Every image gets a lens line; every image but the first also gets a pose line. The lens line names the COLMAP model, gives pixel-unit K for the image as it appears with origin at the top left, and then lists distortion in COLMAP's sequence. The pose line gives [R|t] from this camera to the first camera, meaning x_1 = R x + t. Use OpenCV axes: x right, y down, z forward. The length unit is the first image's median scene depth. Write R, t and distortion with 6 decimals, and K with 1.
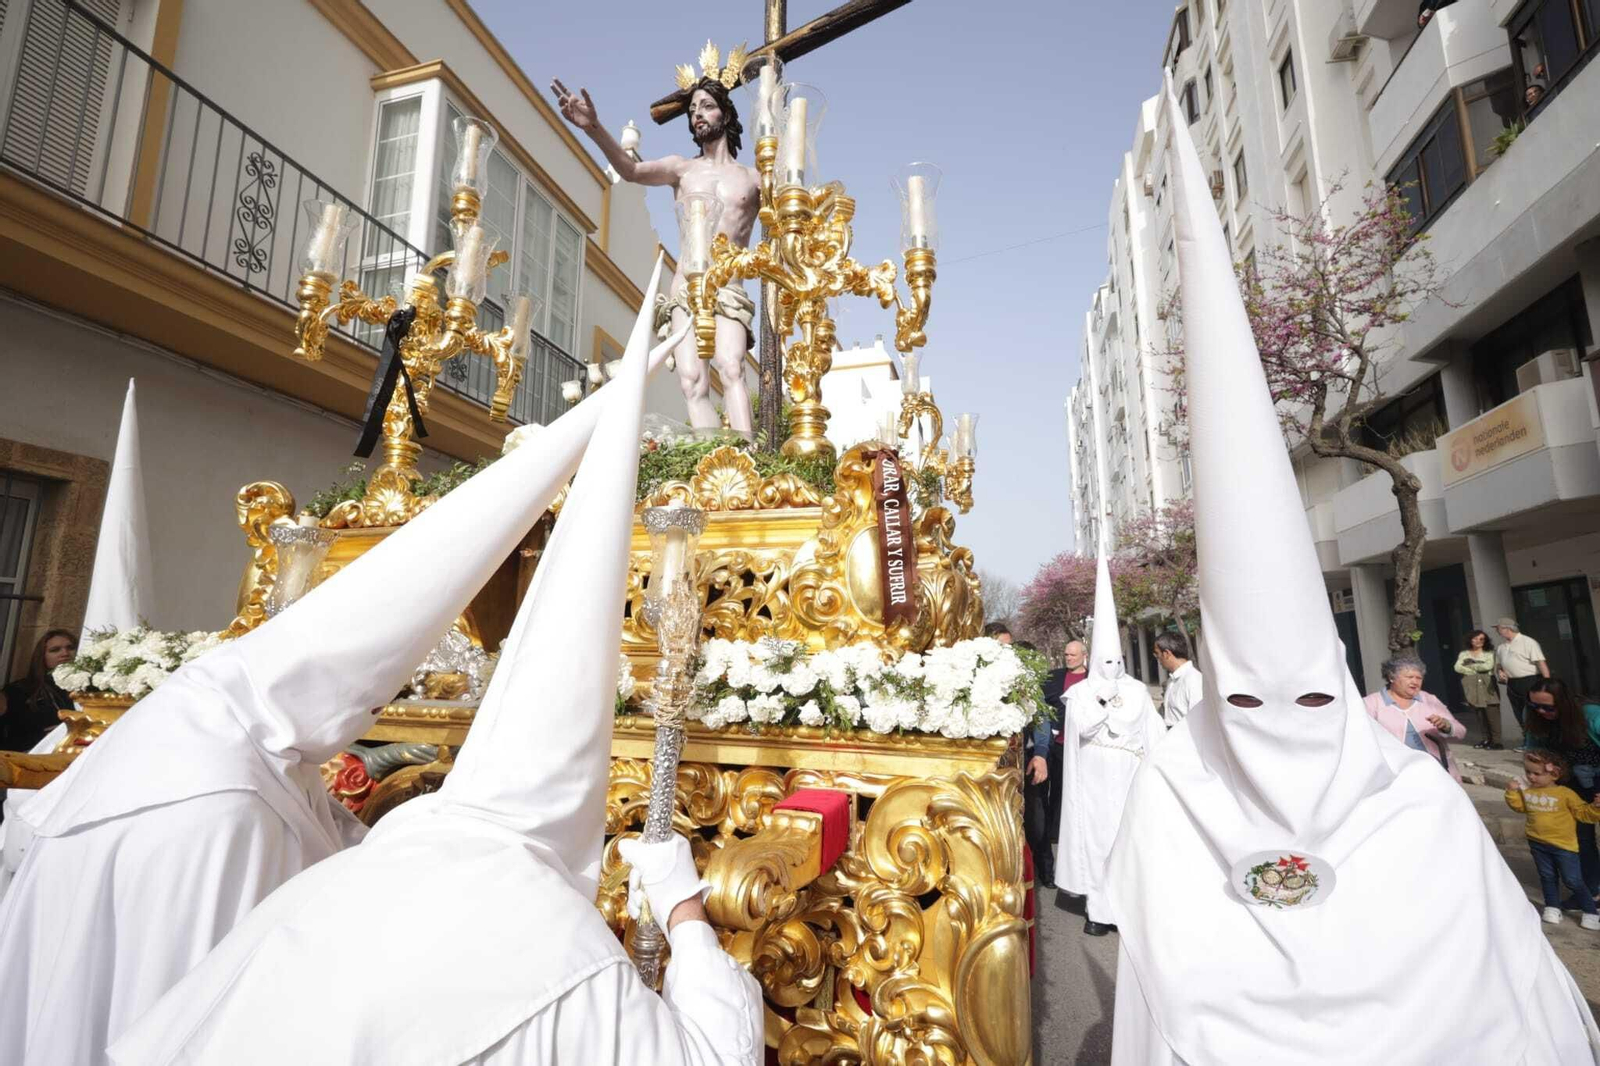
lens RADIAL K [[746.2, 0, 800.0], [0, 746.2, 533.0], [0, 0, 1]] dist [-0.002889, 0.001794]
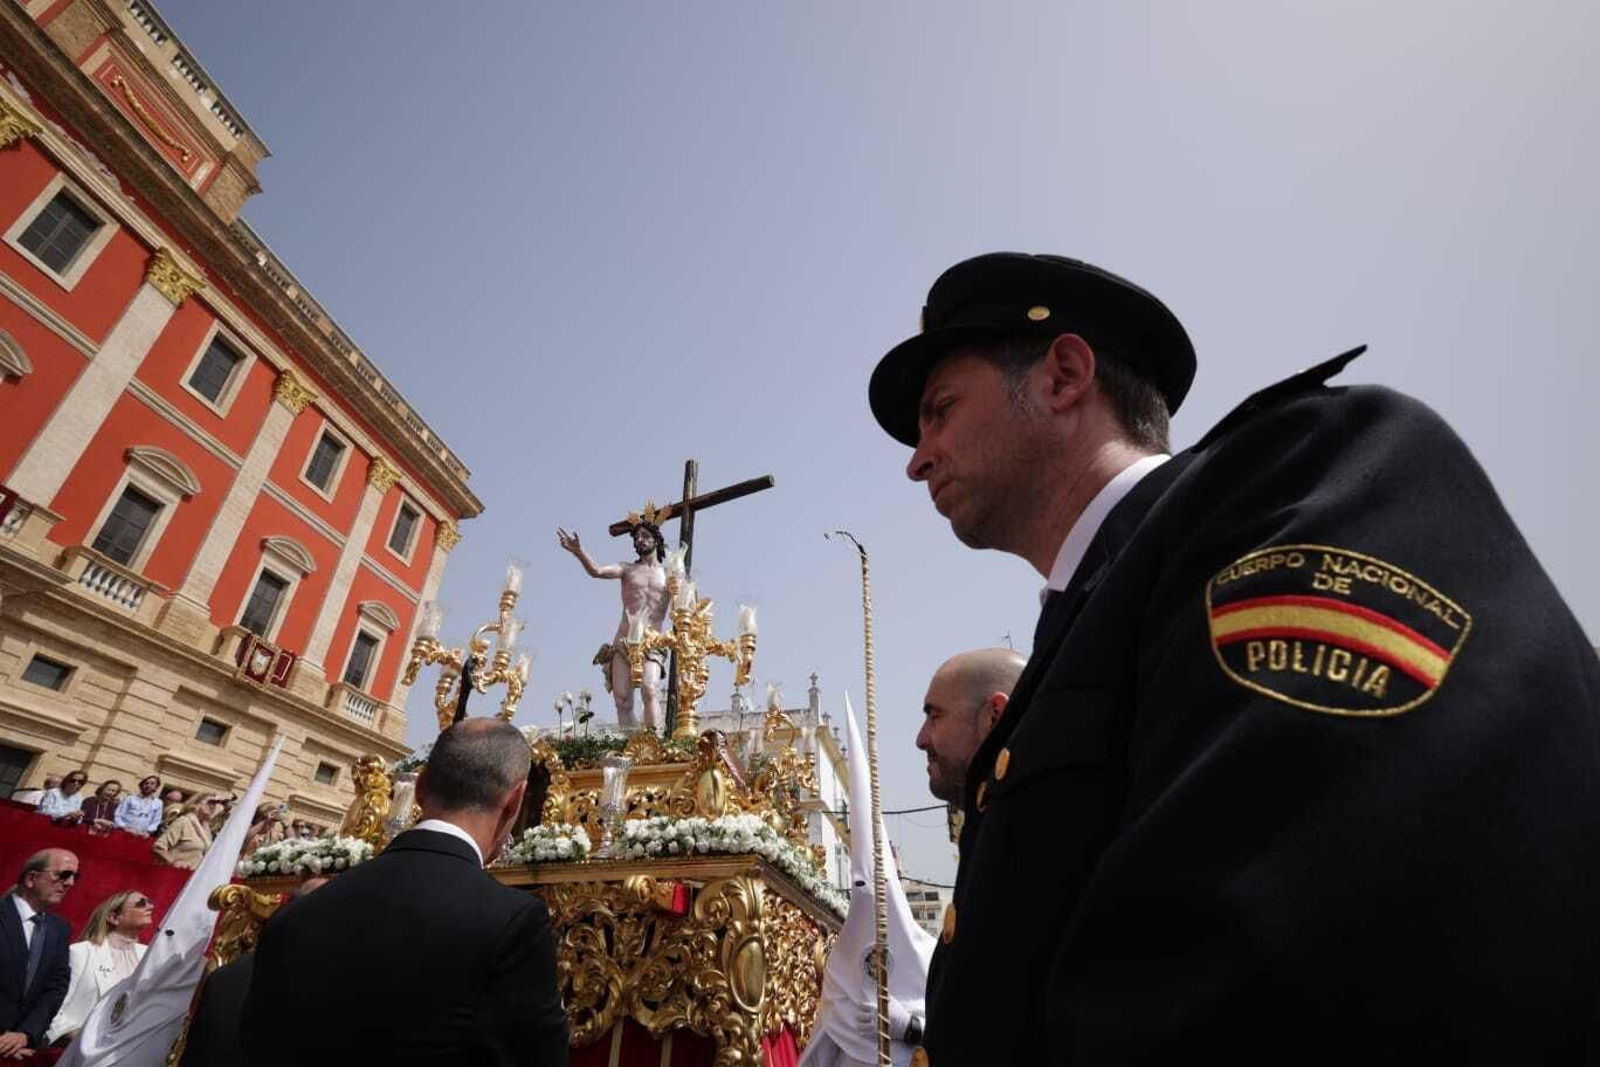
lens RADIAL K [[746.2, 0, 800.0], [0, 746.2, 533.5], [0, 0, 1]] dist [-0.002889, 0.001794]
pose [[0.994961, 0.025537, 0.096960, 0.144486], [0.015805, 0.914987, -0.403174, 0.274700], [-0.099013, 0.402675, 0.909972, -1.421927]]
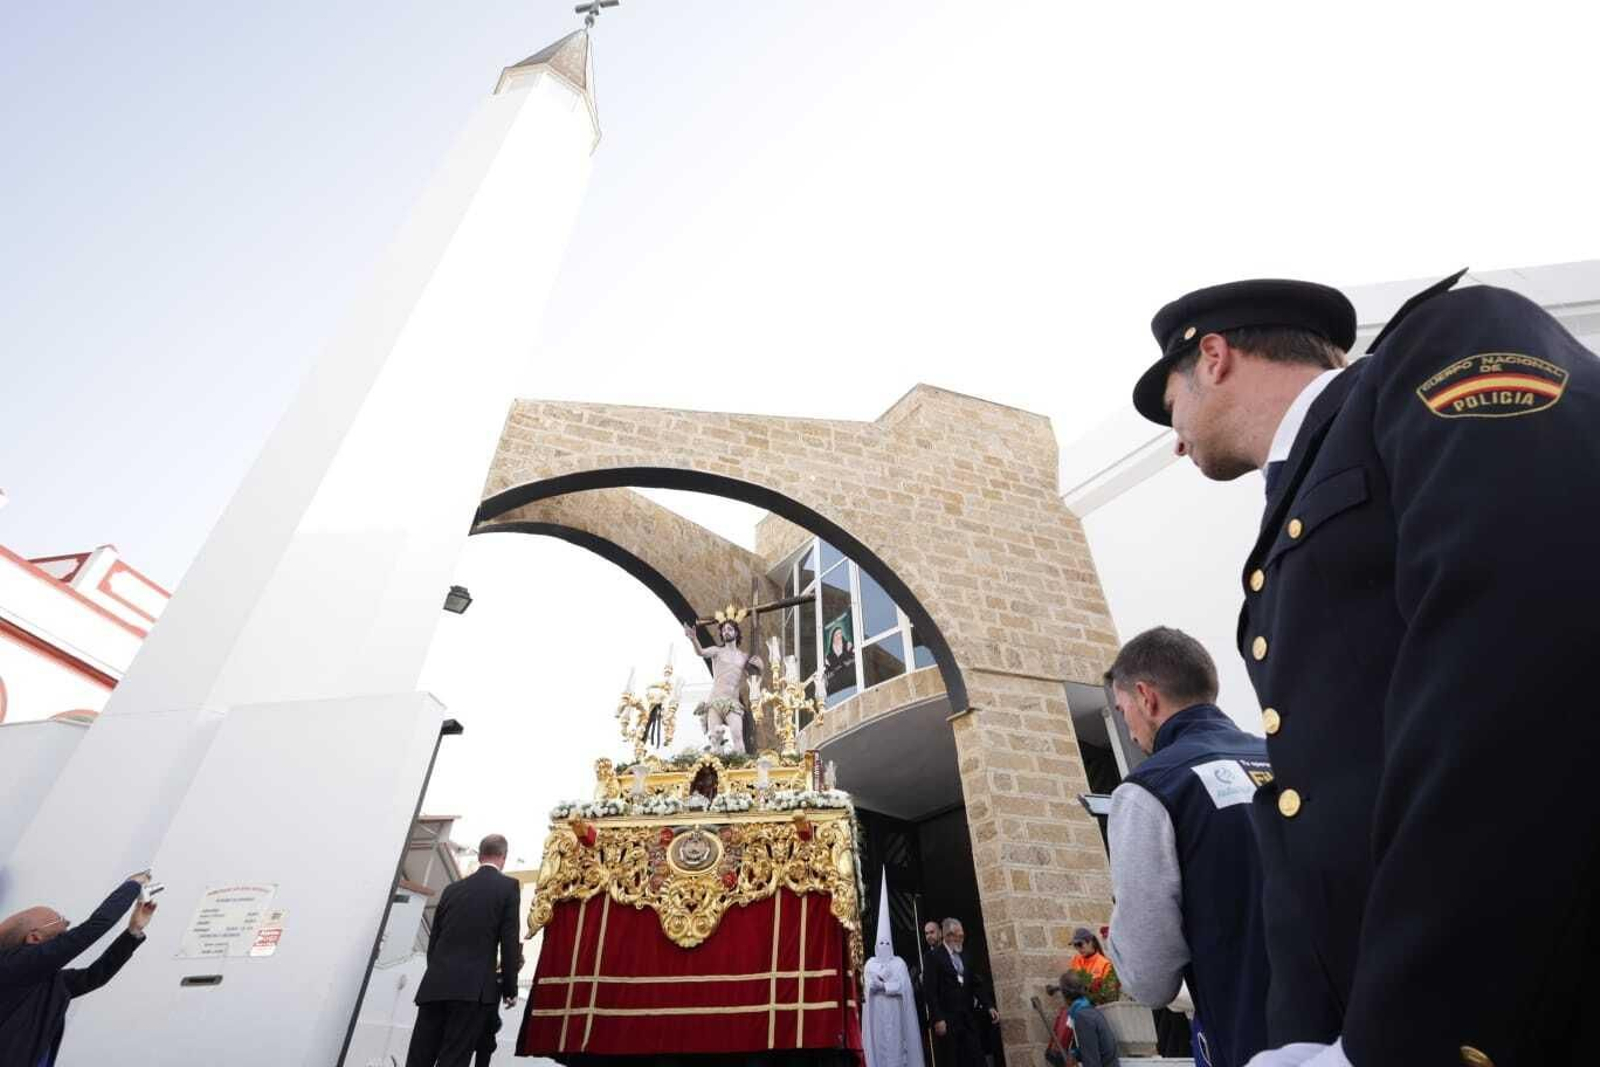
lens RADIAL K [[746.2, 0, 800.0], [0, 746.2, 533.5], [0, 0, 1]] dist [-0.002889, 0.001794]
pose [[0.981211, 0.102572, 0.163416, -0.842432], [-0.006958, 0.865240, -0.501309, 1.009747], [-0.192815, 0.490753, 0.849696, -3.333605]]
